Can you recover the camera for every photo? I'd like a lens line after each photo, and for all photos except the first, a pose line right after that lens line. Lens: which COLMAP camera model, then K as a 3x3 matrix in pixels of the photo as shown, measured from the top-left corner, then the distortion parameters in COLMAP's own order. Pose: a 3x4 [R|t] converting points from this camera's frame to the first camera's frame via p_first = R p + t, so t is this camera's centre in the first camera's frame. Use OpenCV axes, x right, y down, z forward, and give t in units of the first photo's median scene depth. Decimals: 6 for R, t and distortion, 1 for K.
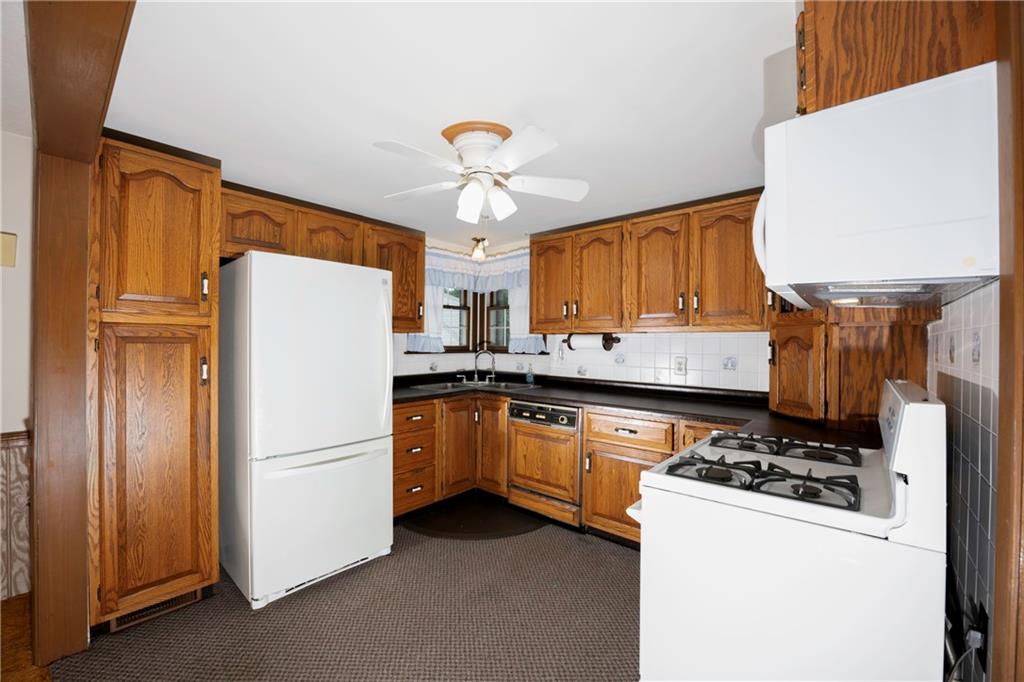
lens RADIAL K [[410.6, 0, 512.9], [0, 410.6, 338.3], [0, 0, 1]] dist [-0.001765, -0.000133]
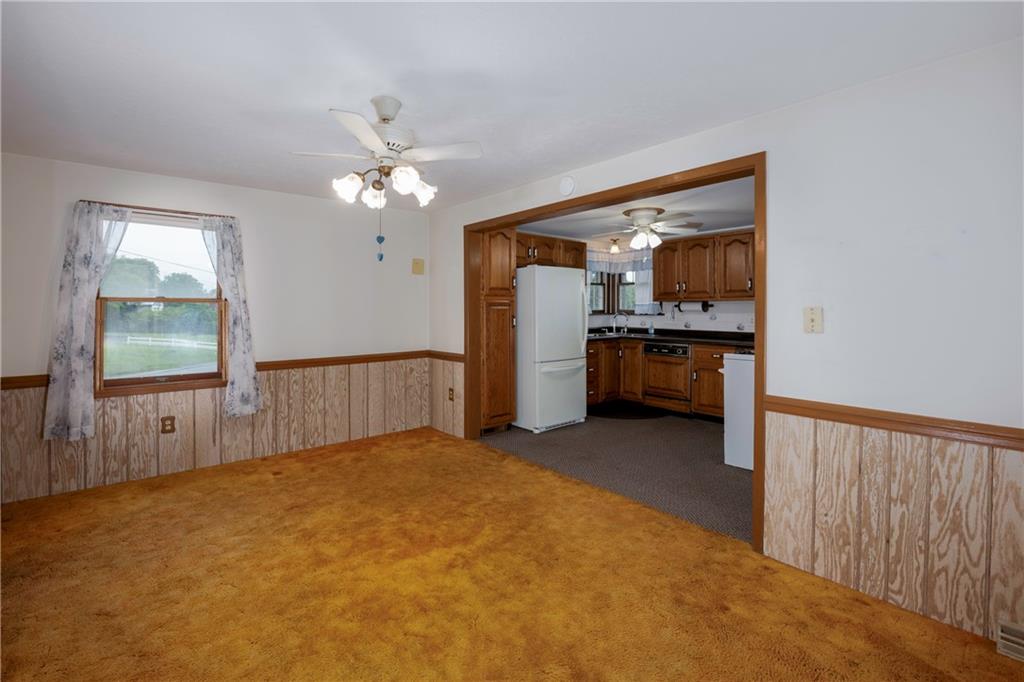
lens RADIAL K [[455.9, 0, 524.0], [0, 455.9, 305.2], [0, 0, 1]] dist [-0.001232, -0.000113]
pose [[0.991423, -0.008169, -0.130438, -0.242983], [0.008472, 0.999963, 0.001766, -0.005207], [0.130419, -0.002856, 0.991455, -0.872448]]
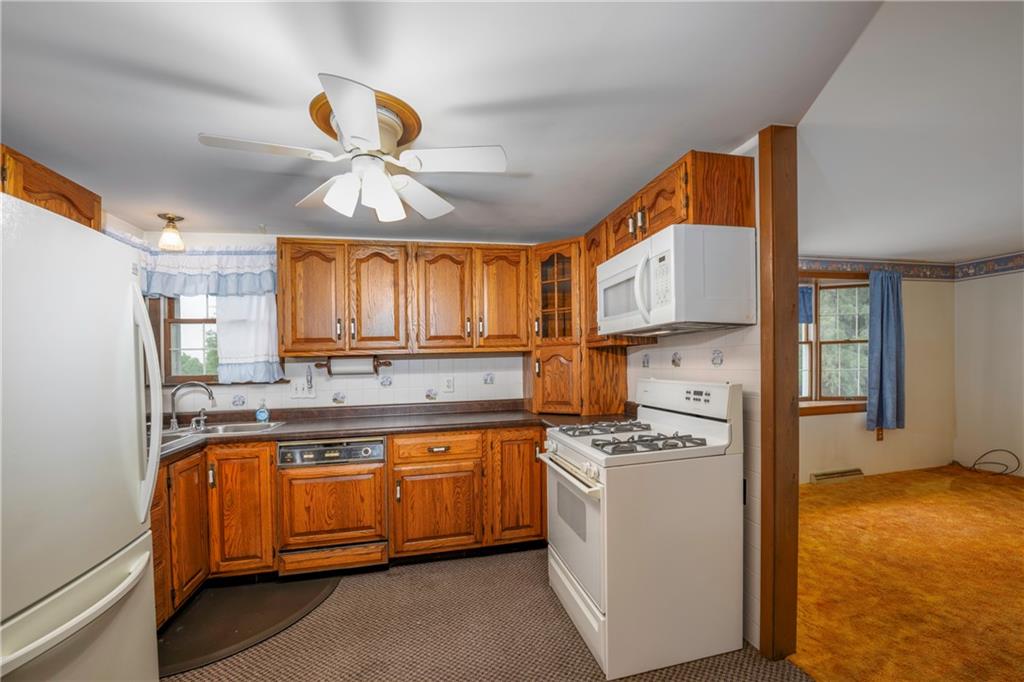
lens RADIAL K [[421.1, 0, 517.9], [0, 421.1, 367.5], [0, 0, 1]] dist [-0.021414, 0.000159]
pose [[0.592418, -0.032645, 0.804969, -0.363456], [0.022313, 0.999460, 0.024112, 0.000211], [-0.805322, 0.003677, 0.592827, 0.171777]]
